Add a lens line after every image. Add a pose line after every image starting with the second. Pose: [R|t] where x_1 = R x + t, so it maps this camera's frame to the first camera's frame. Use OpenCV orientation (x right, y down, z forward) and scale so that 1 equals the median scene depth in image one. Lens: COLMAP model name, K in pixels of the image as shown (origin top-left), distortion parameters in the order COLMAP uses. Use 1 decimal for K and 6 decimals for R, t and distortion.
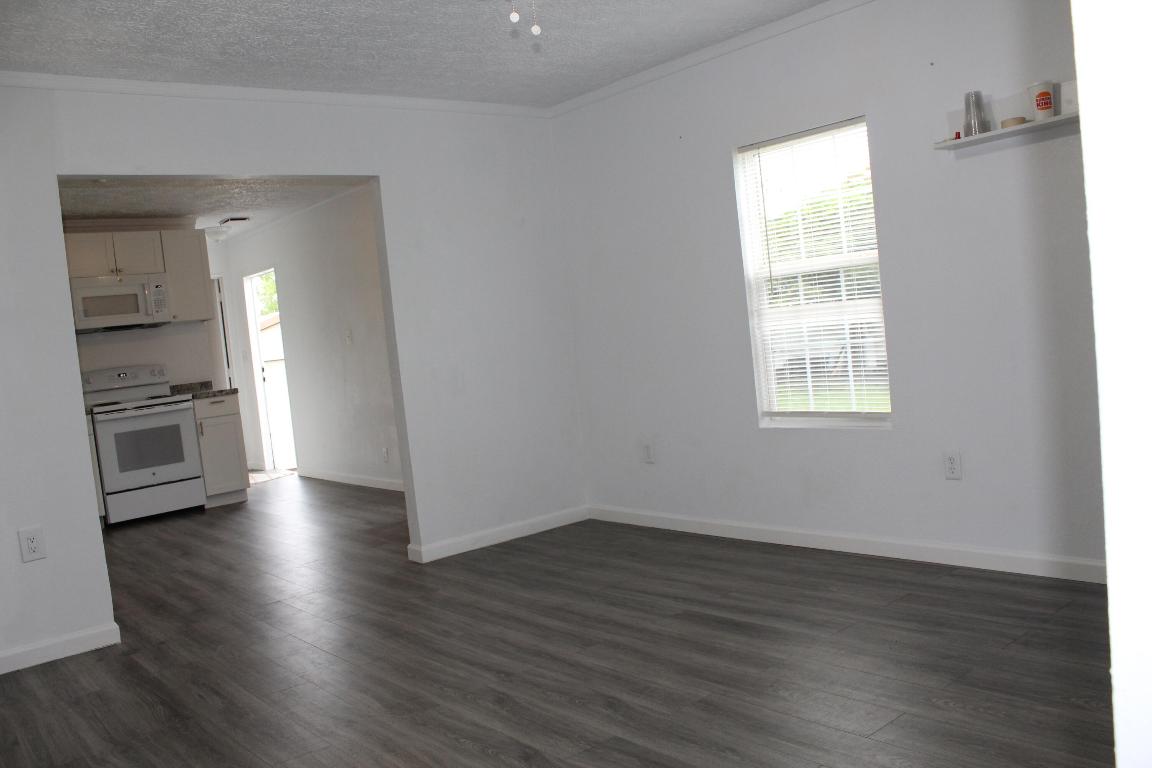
lens RADIAL K [[969.6, 0, 576.0], [0, 969.6, 384.0], [0, 0, 1]] dist [-0.169173, 0.181790]
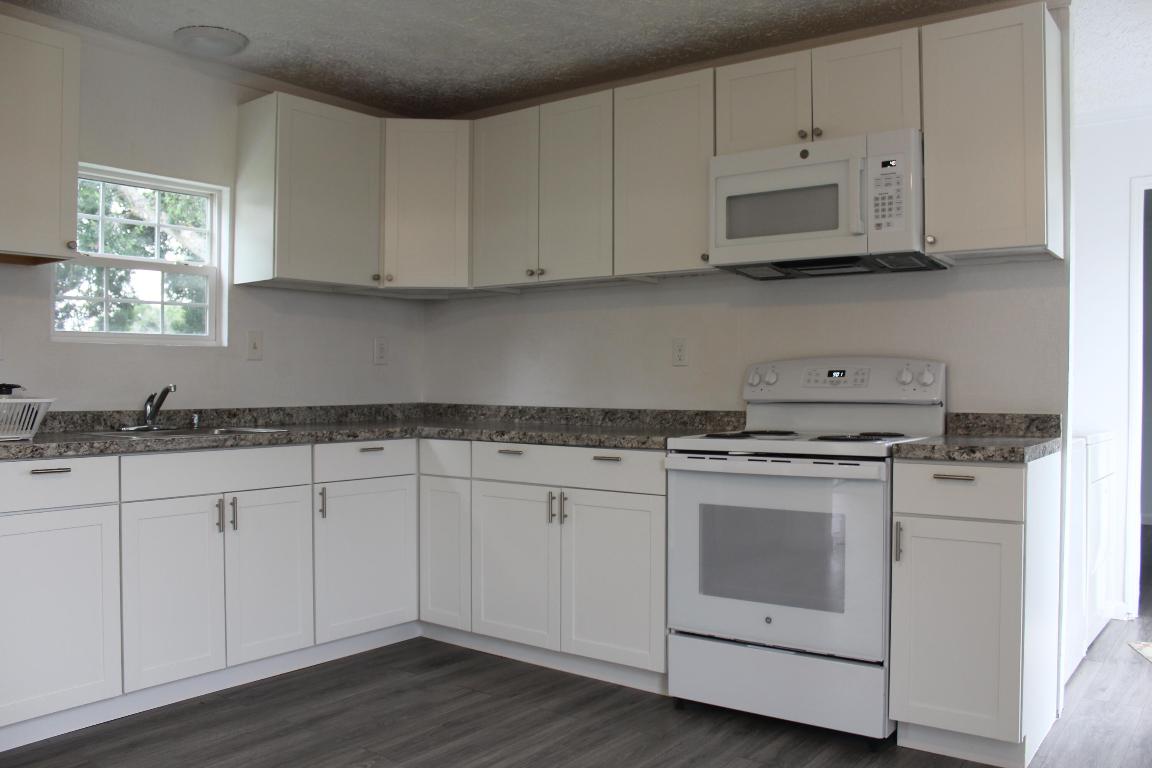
lens RADIAL K [[969.6, 0, 576.0], [0, 969.6, 384.0], [0, 0, 1]] dist [-0.169173, 0.181790]
pose [[0.229252, 0.108464, -0.967305, -0.074551], [-0.085590, 0.992169, 0.090967, -0.036414], [0.969597, 0.061937, 0.236740, 0.799457]]
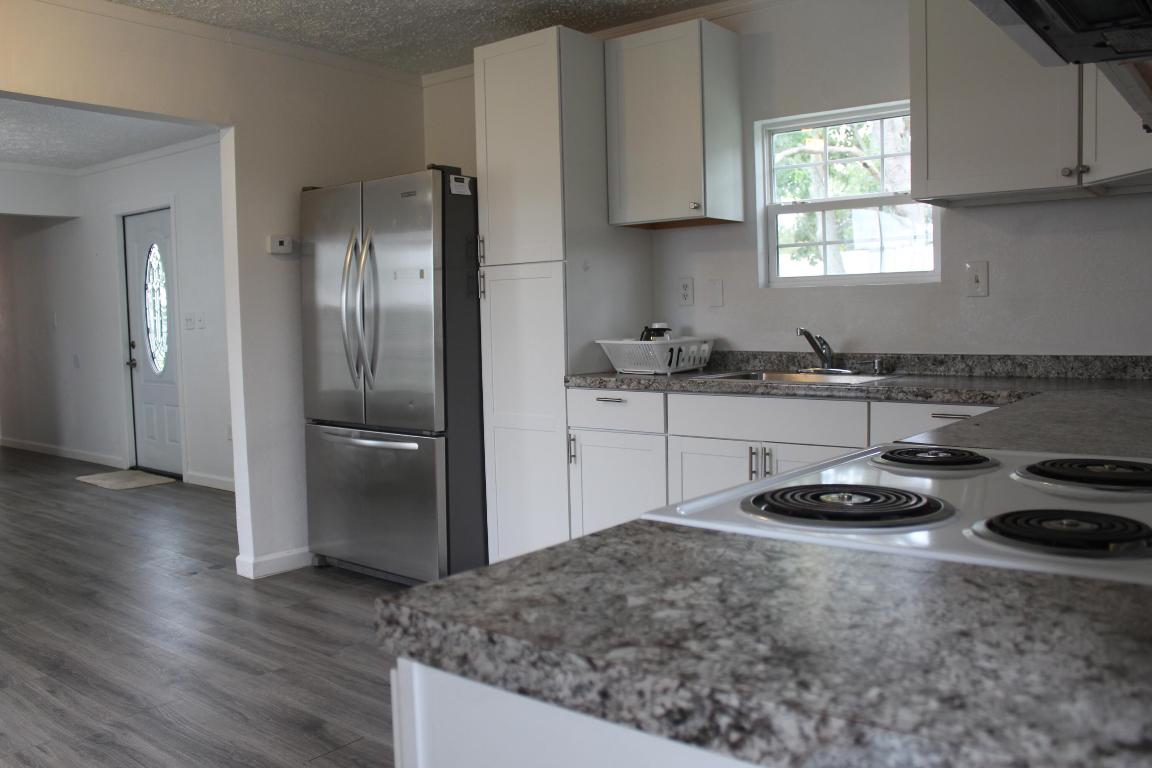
lens RADIAL K [[969.6, 0, 576.0], [0, 969.6, 384.0], [0, 0, 1]] dist [-0.169173, 0.181790]
pose [[-0.972215, 0.137580, -0.189395, -0.552190], [0.109843, 0.982579, 0.149909, -0.028557], [0.206720, 0.124940, -0.970390, 1.355328]]
